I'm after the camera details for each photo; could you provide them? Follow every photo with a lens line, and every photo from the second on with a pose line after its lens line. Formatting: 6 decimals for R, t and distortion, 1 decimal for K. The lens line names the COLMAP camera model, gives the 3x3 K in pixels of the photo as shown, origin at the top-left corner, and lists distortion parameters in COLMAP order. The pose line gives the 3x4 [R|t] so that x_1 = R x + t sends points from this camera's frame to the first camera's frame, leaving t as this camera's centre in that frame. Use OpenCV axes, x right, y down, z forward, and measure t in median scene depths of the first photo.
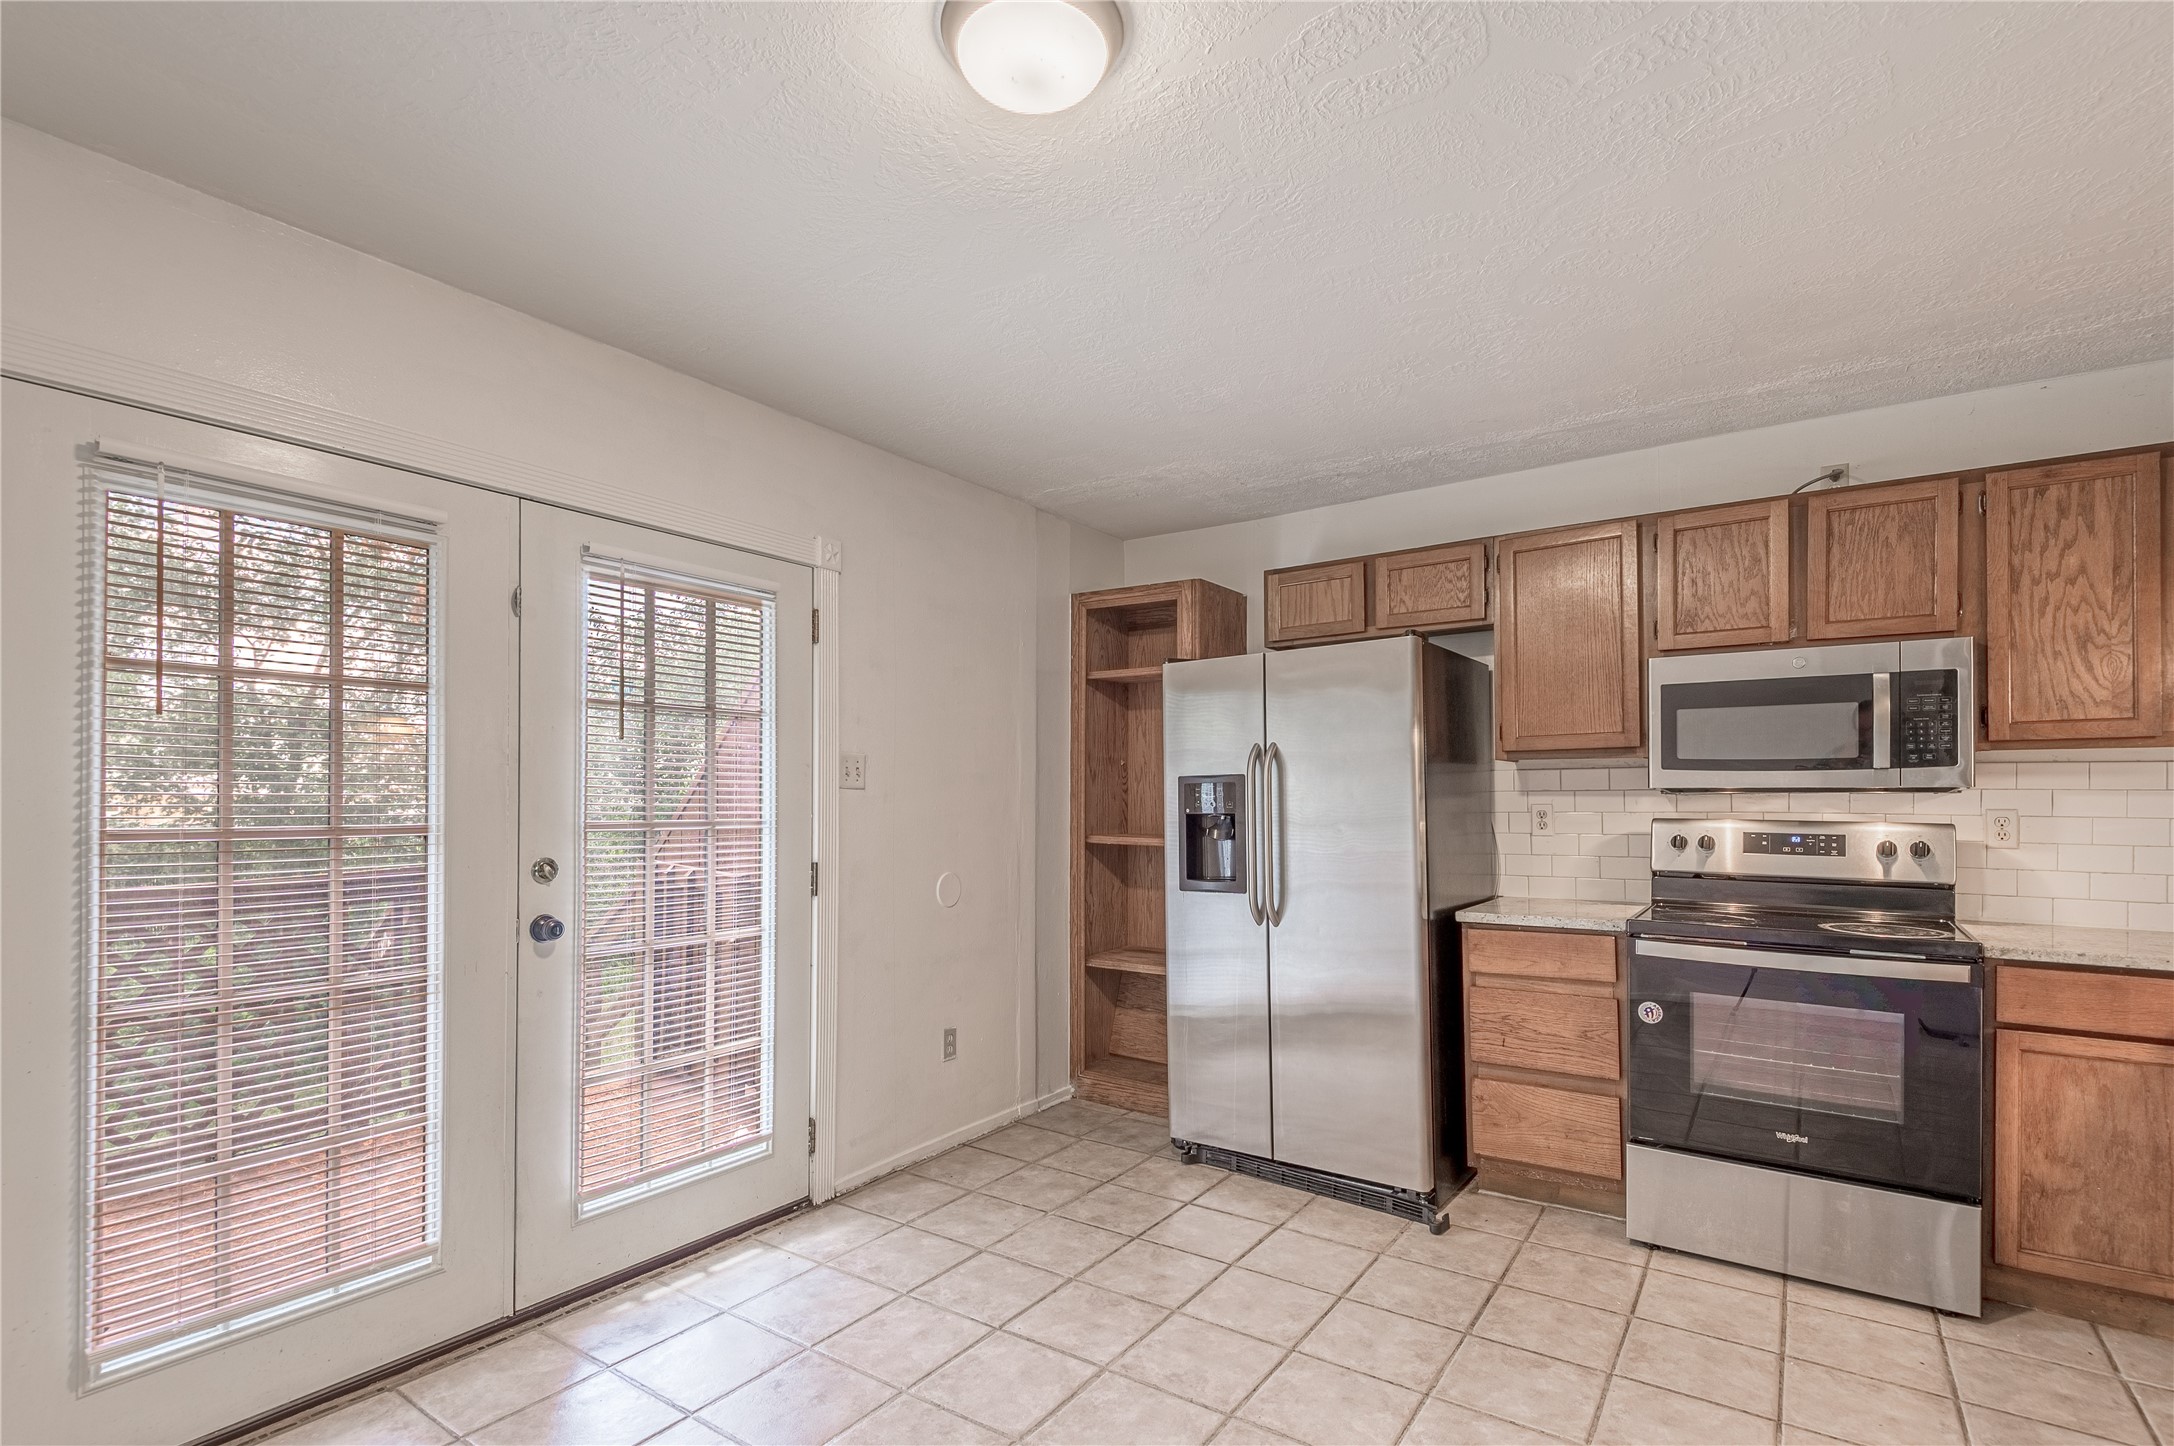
lens RADIAL K [[1052.8, 0, 1075.1], [0, 1052.8, 766.2], [0, 0, 1]] dist [0.071752, -0.040759]
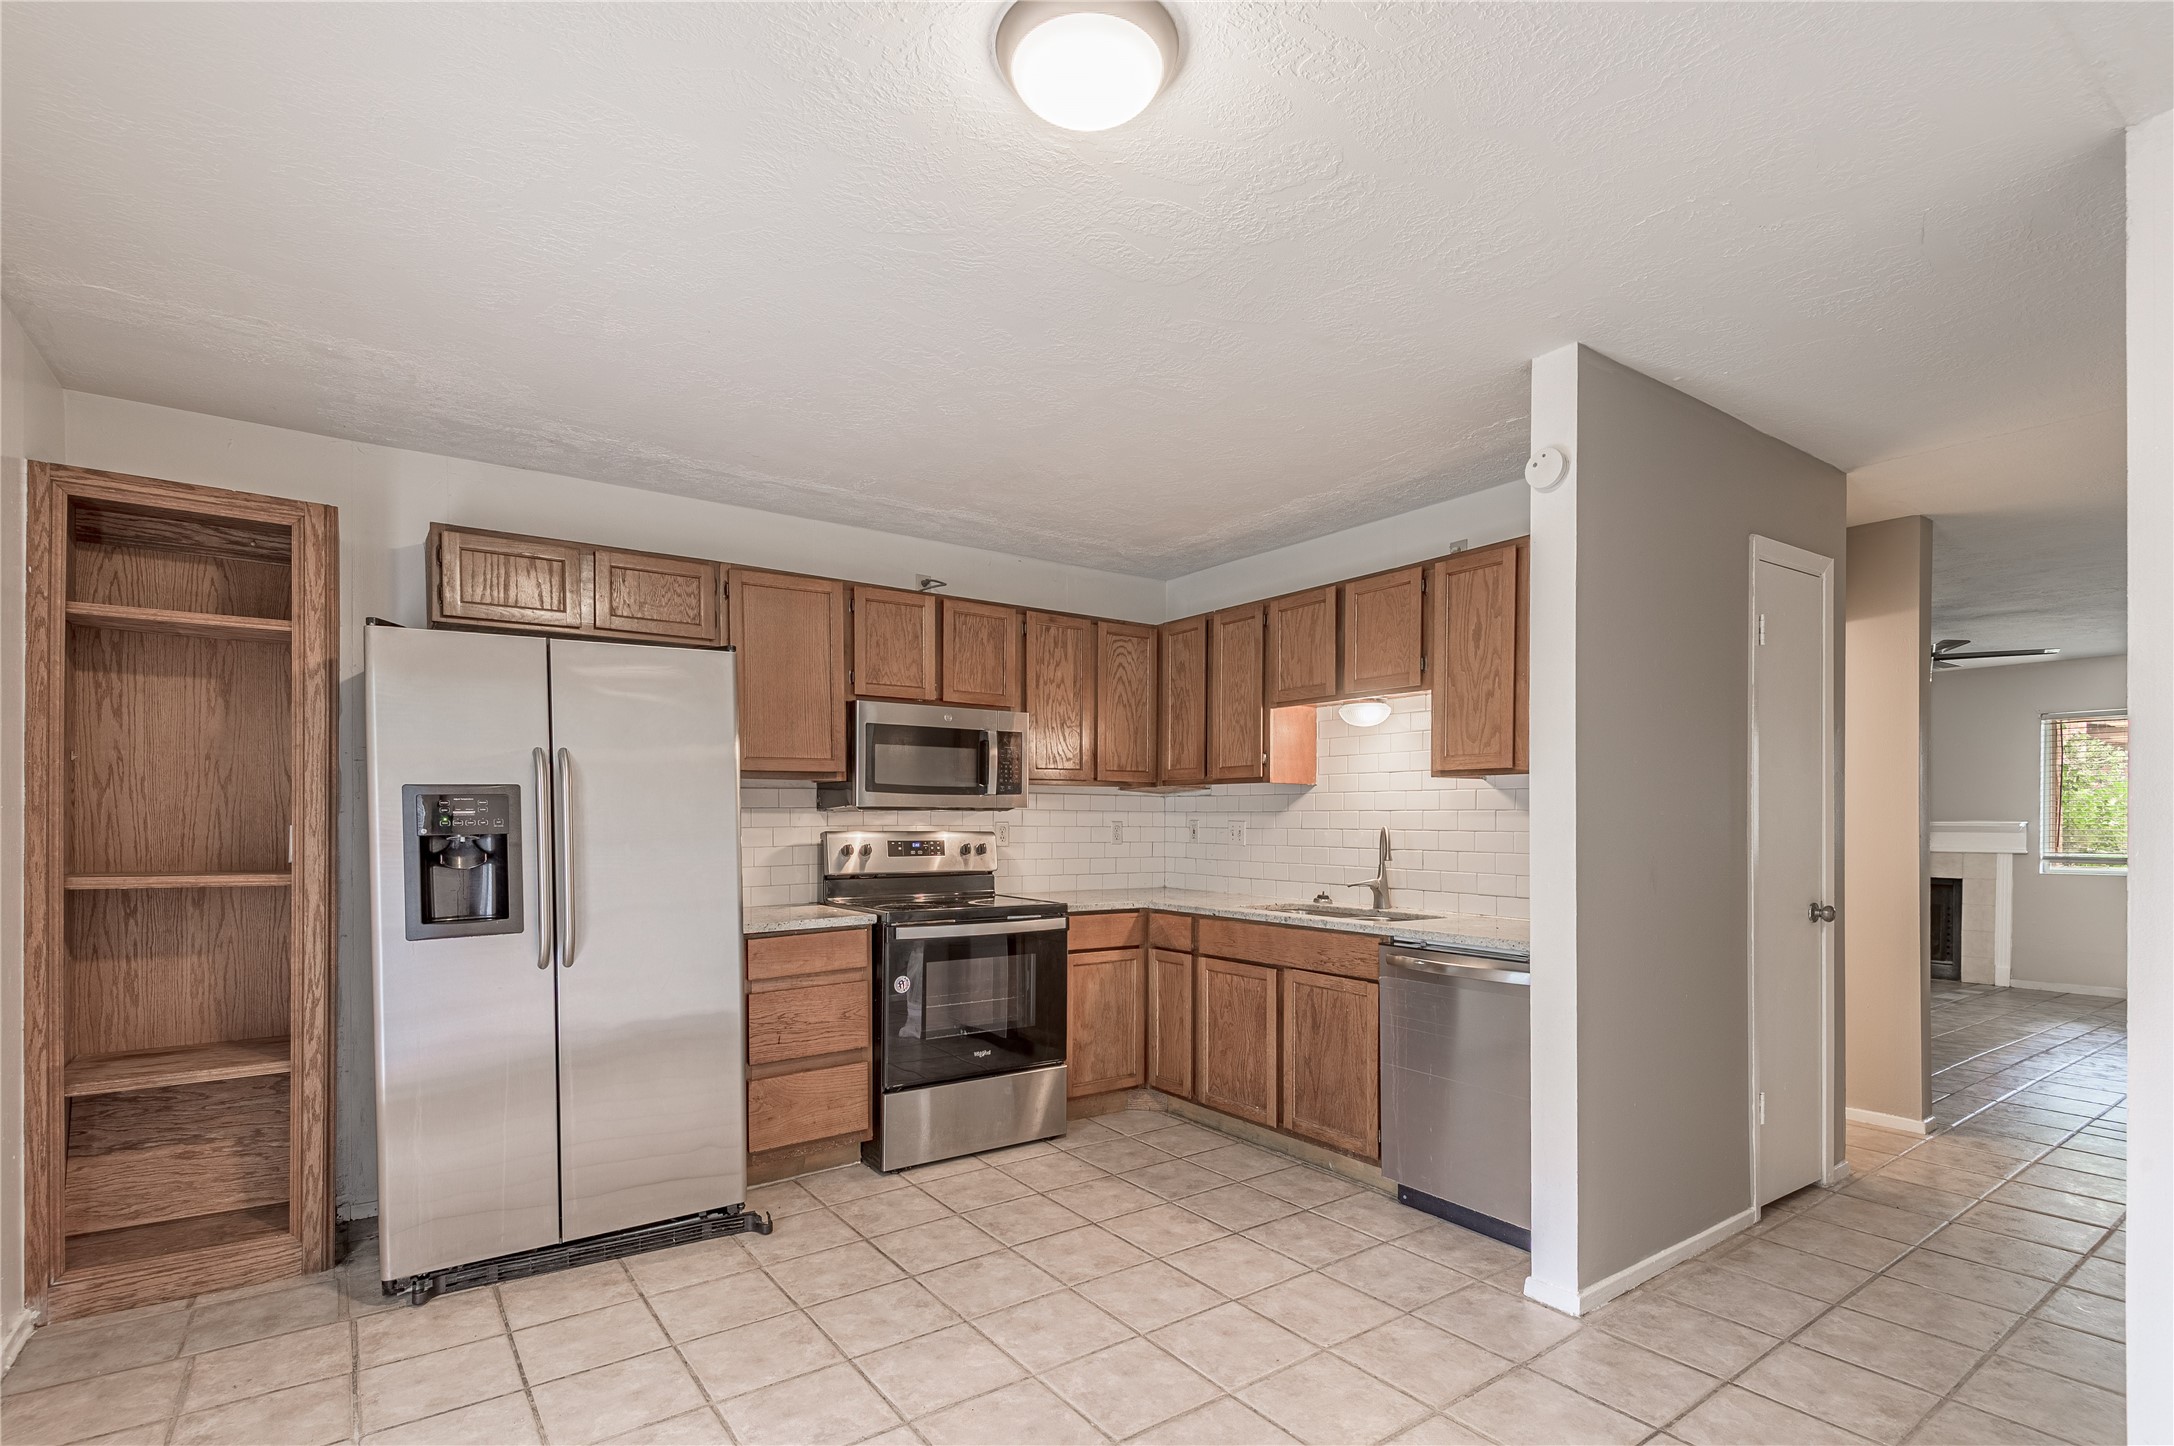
lens RADIAL K [[1046.7, 0, 1112.9], [0, 1046.7, 791.9], [0, 0, 1]] dist [0.067610, -0.040810]
pose [[0.320275, 0.022497, 0.947058, -0.533391], [-0.029806, 0.999462, -0.013662, 0.012121], [-0.946856, -0.023852, 0.320773, 0.356615]]
